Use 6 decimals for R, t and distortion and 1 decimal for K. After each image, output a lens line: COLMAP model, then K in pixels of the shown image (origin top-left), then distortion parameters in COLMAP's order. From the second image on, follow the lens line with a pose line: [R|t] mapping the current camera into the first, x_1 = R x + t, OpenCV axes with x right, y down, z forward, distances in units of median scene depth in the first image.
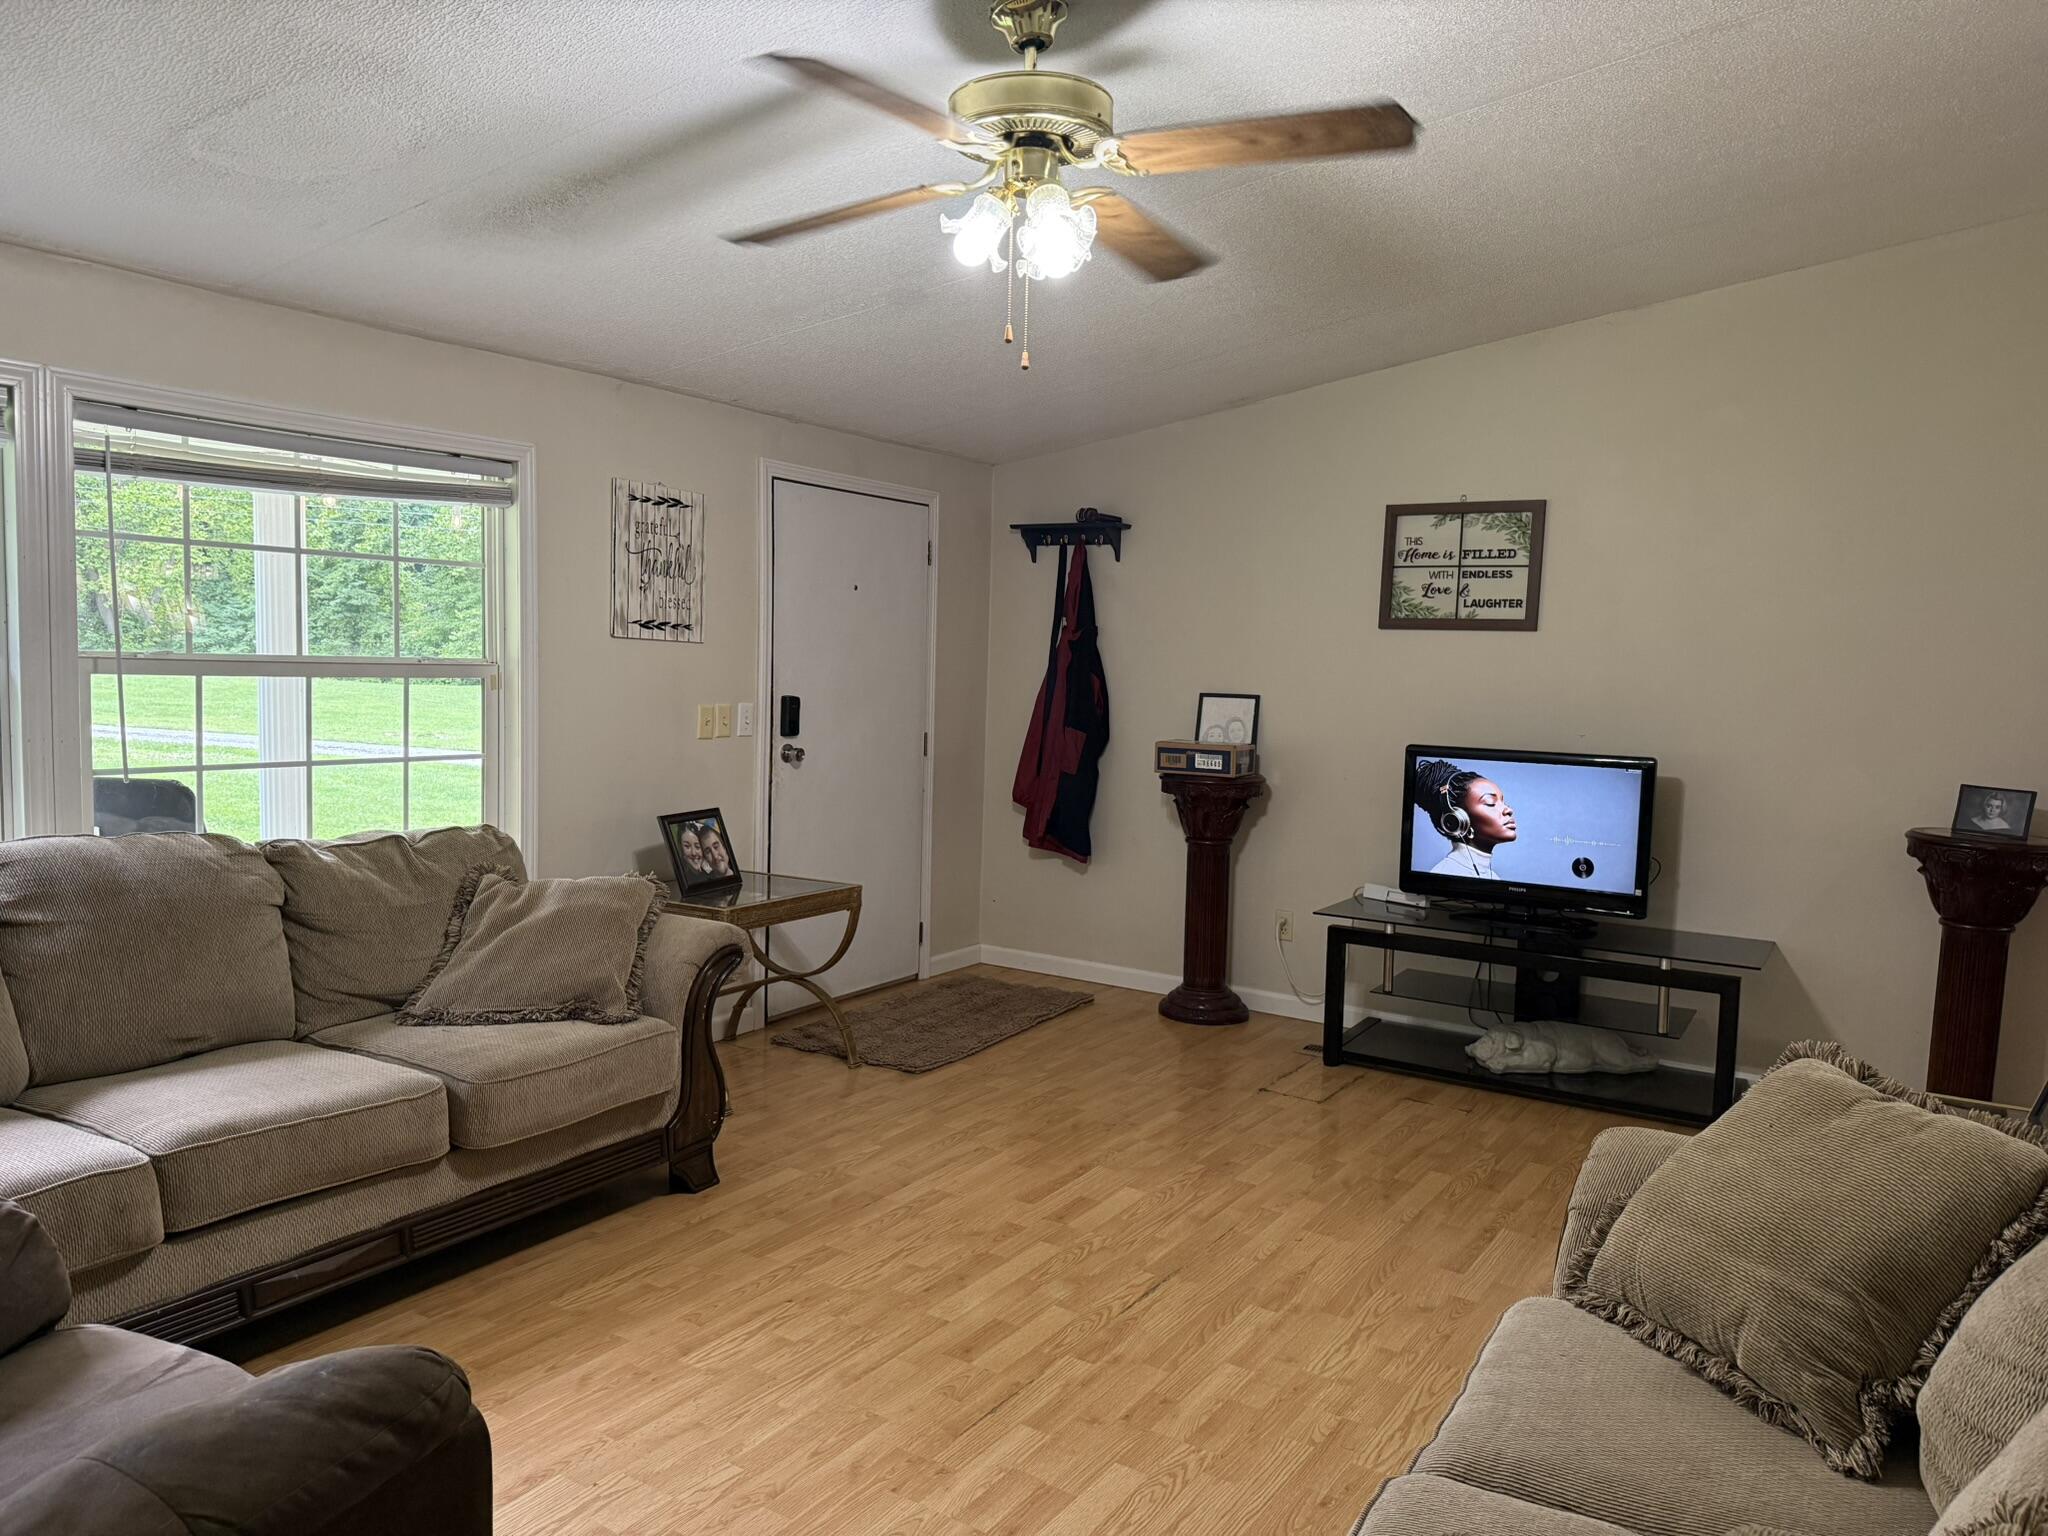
lens RADIAL K [[1442.8, 0, 1024.6], [0, 1442.8, 773.3], [0, 0, 1]] dist [-0.001461, -0.001606]
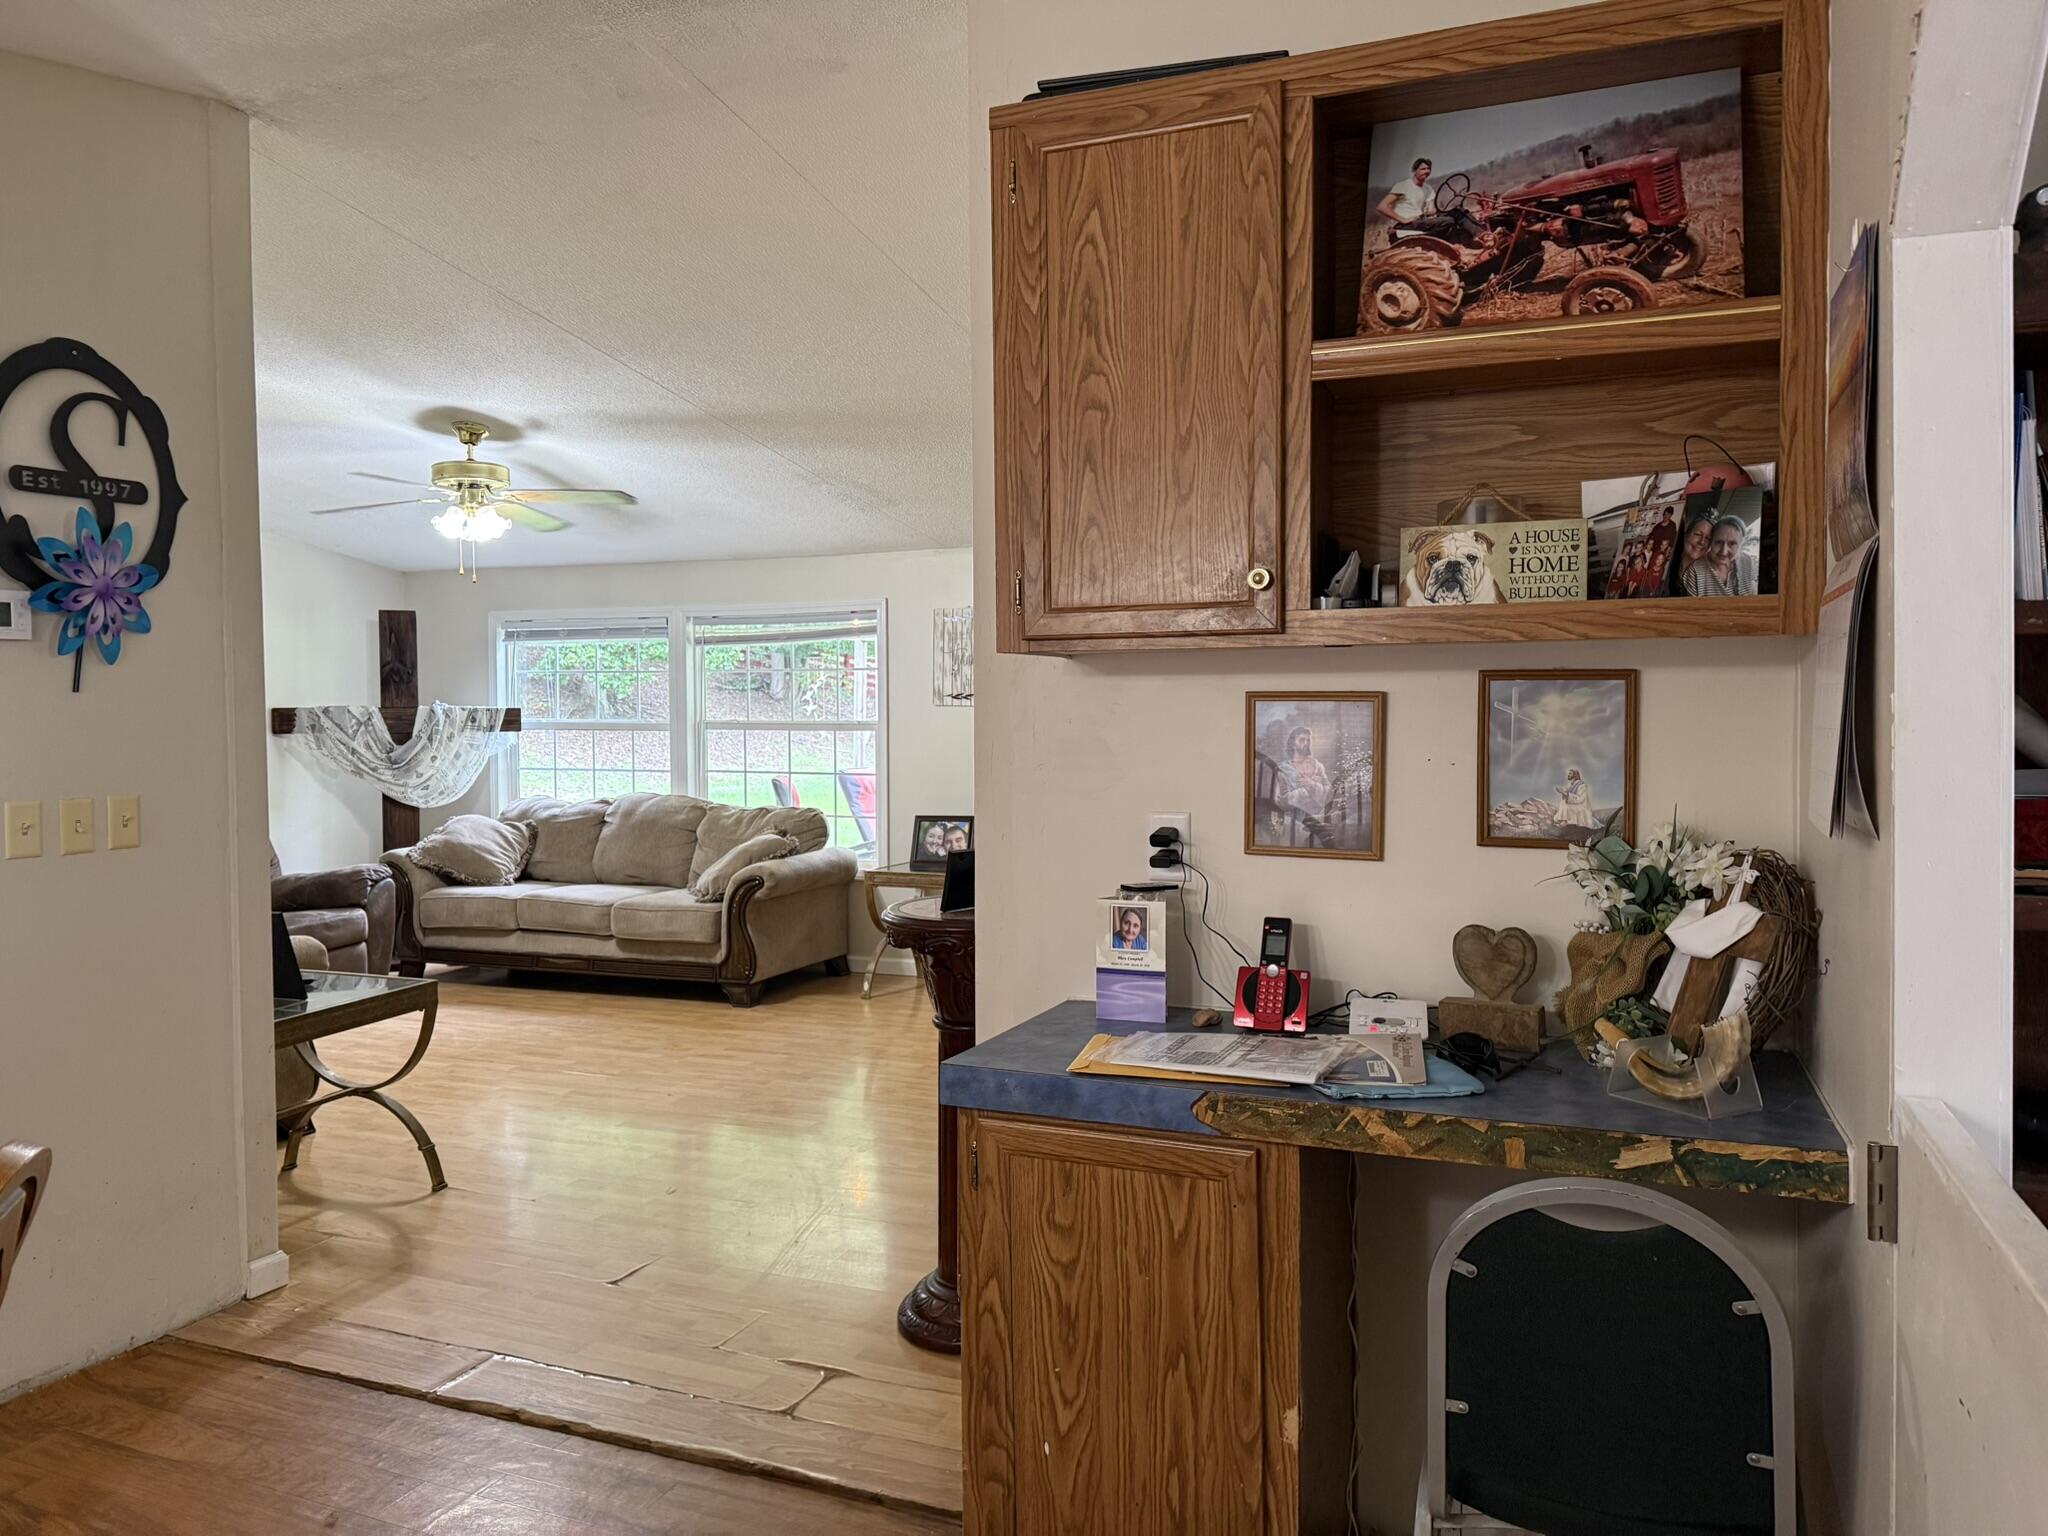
lens RADIAL K [[1444.4, 0, 1025.8], [0, 1444.4, 756.1], [0, 0, 1]] dist [0.061907, -0.066501]
pose [[0.179776, 0.002833, -0.983703, 1.438563], [-0.065185, 0.997832, -0.009039, -0.031759], [0.981545, 0.065748, 0.179571, 0.873273]]
